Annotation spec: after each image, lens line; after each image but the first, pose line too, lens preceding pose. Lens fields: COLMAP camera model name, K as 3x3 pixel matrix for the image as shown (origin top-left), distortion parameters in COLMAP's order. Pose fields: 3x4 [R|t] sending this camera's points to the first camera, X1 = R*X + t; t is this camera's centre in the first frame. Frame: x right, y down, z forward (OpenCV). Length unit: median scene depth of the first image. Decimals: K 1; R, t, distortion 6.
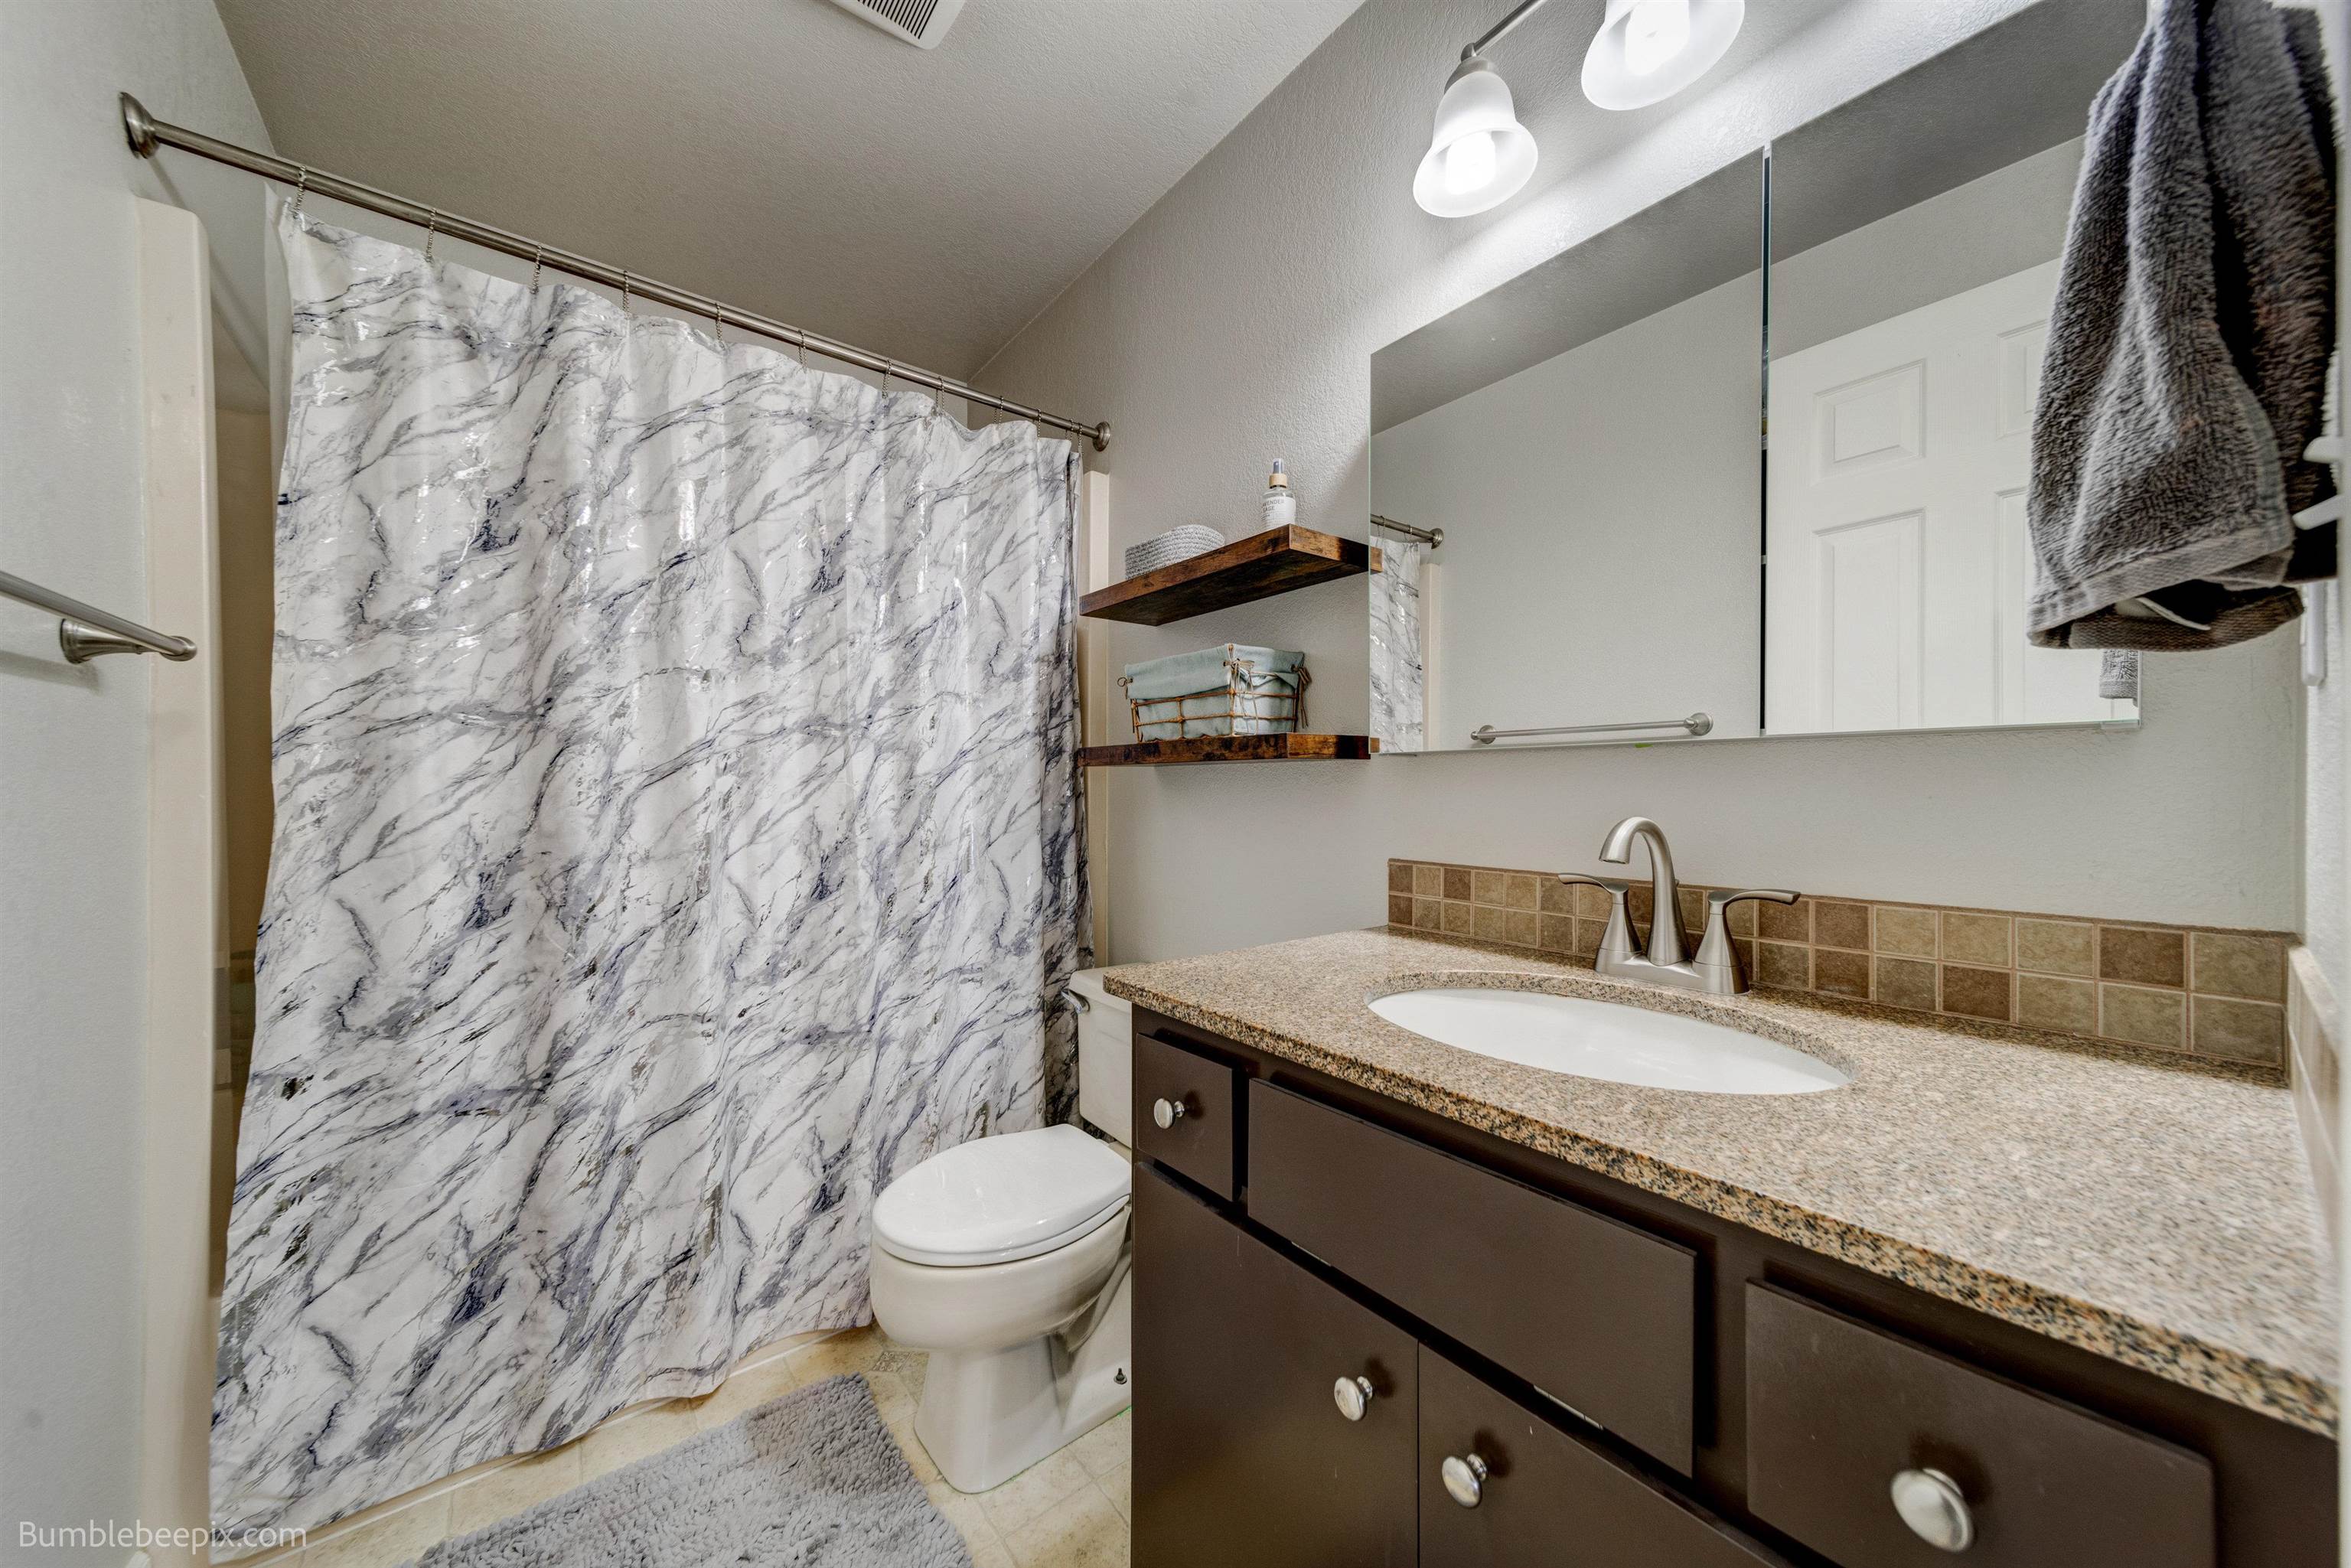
lens RADIAL K [[814.4, 0, 1187.7], [0, 814.4, 790.5], [0, 0, 1]] dist [0.005928, 0.000406]
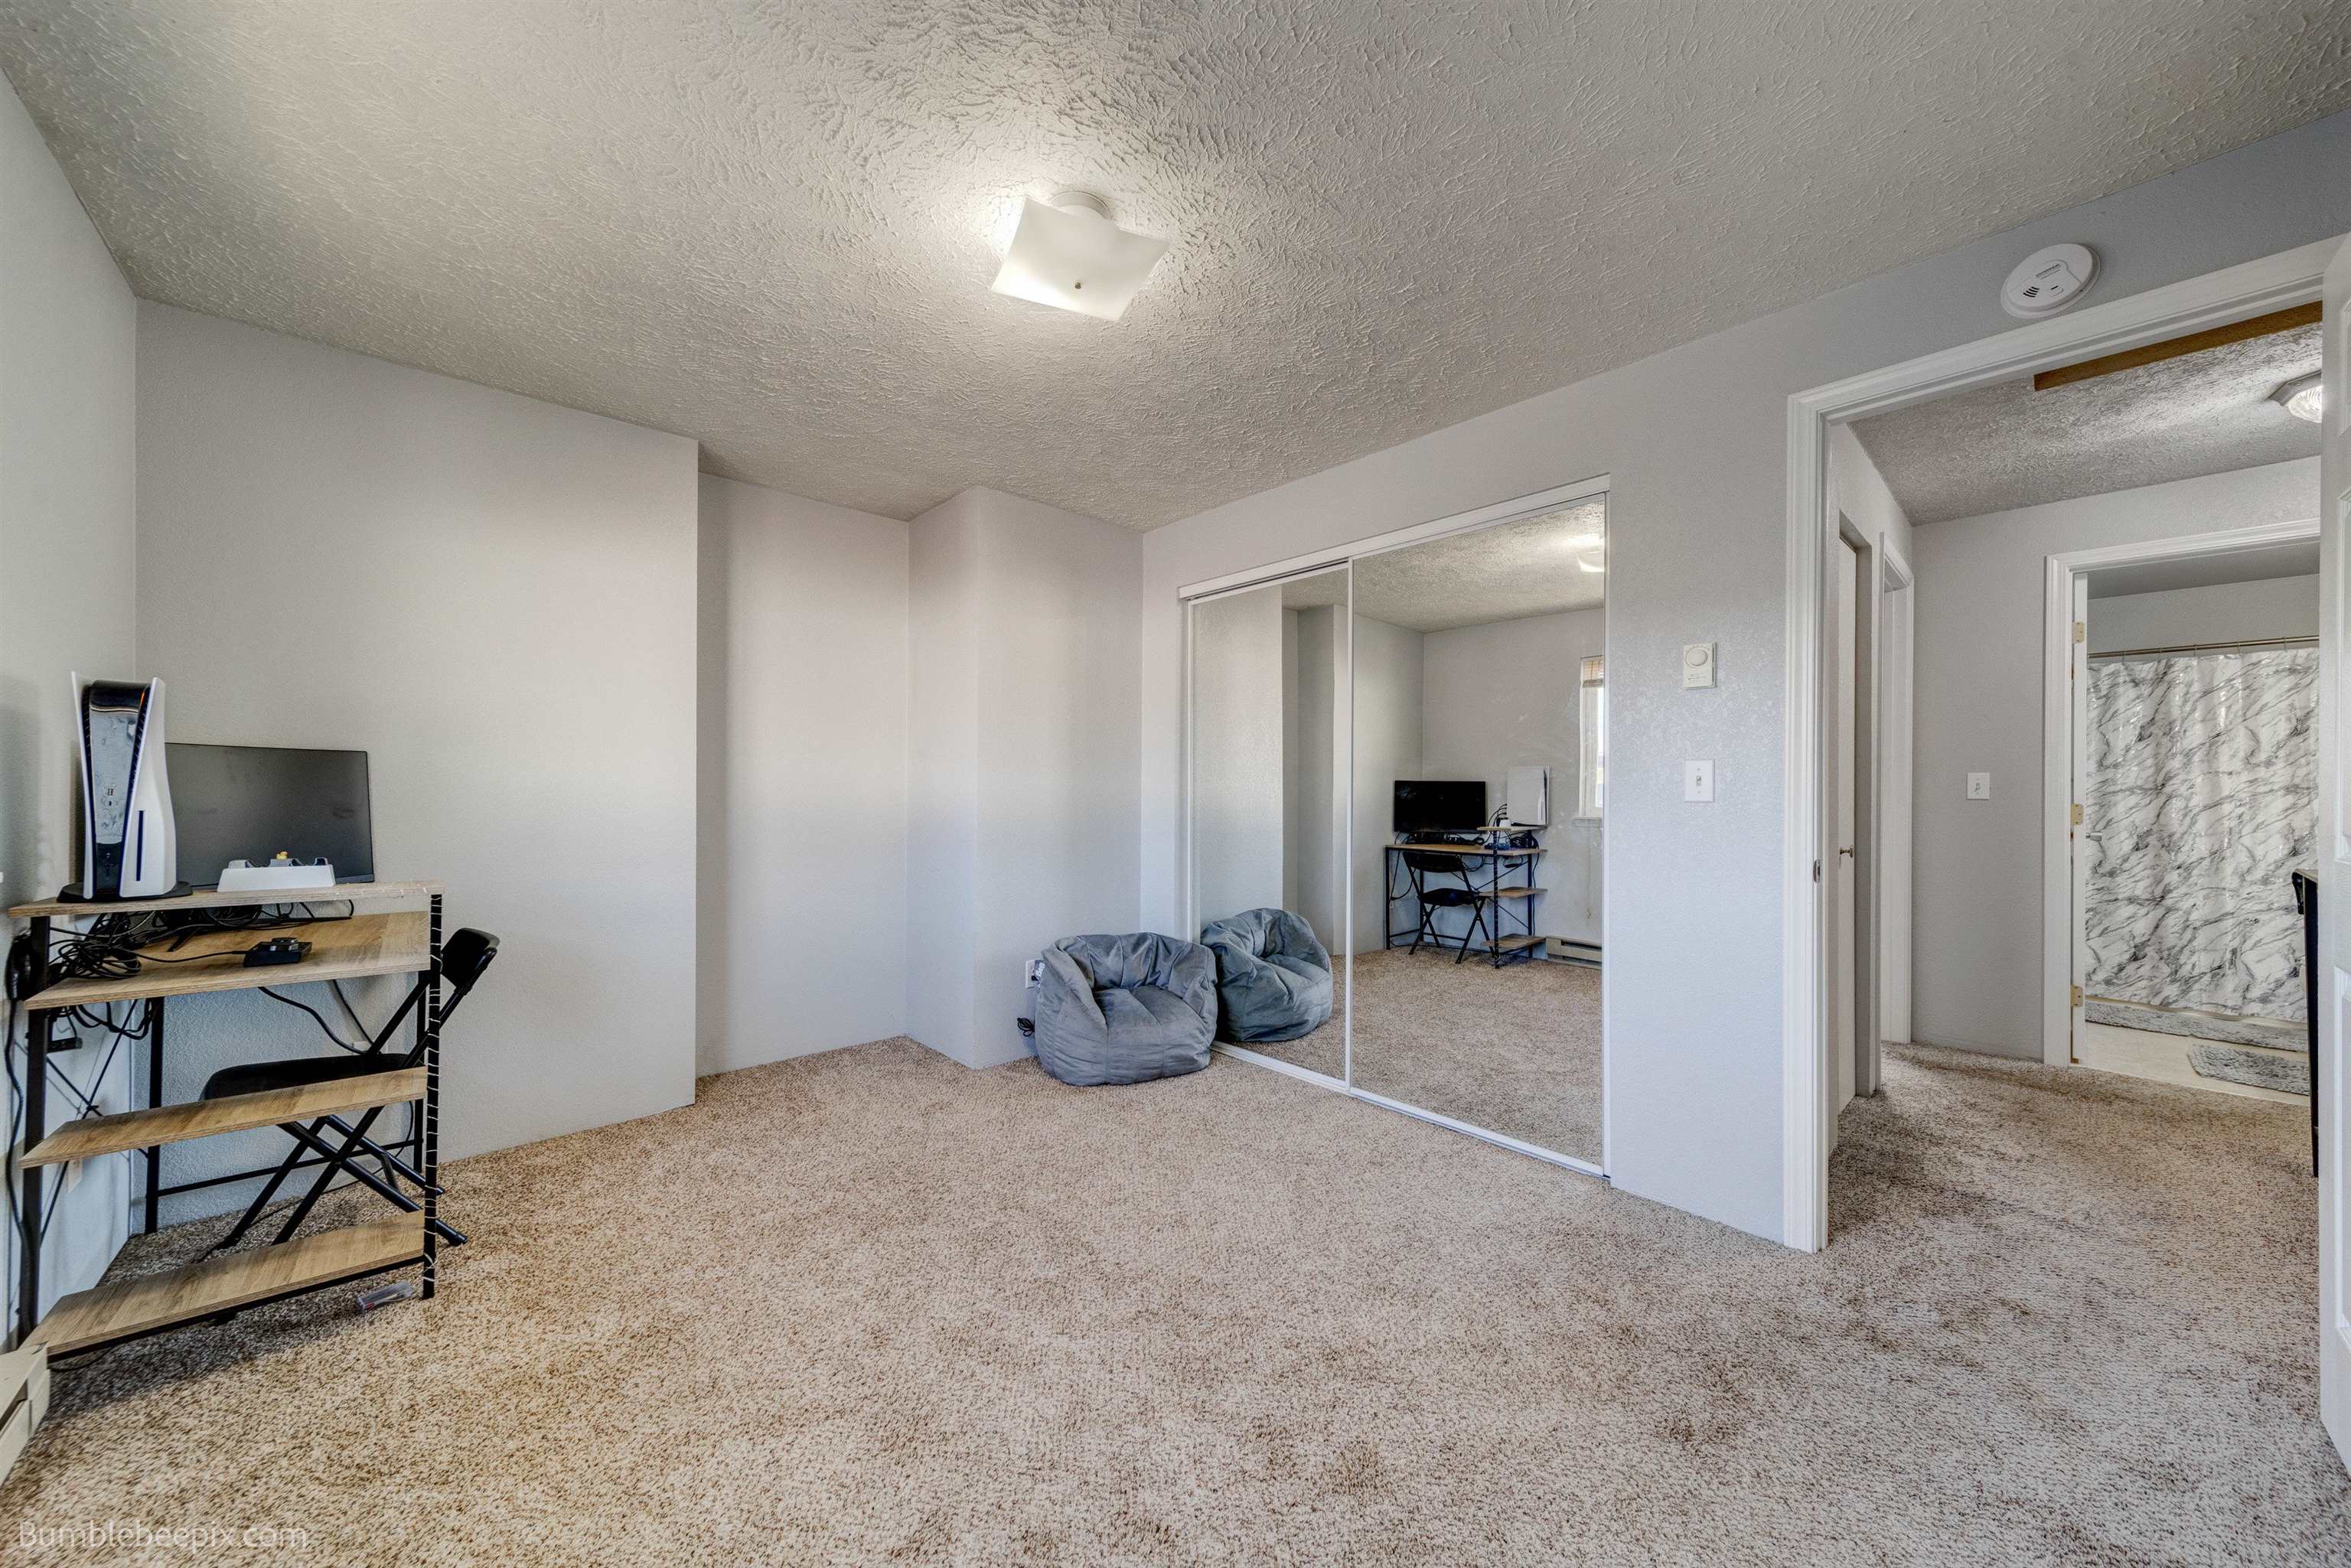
lens RADIAL K [[814.4, 0, 1187.3], [0, 814.4, 789.0], [0, 0, 1]] dist [0.005928, 0.000406]
pose [[0.083428, 0.000988, -0.996513, 2.205532], [-0.005713, 0.999984, 0.000513, -0.071281], [0.996497, 0.005650, 0.083432, -3.214481]]
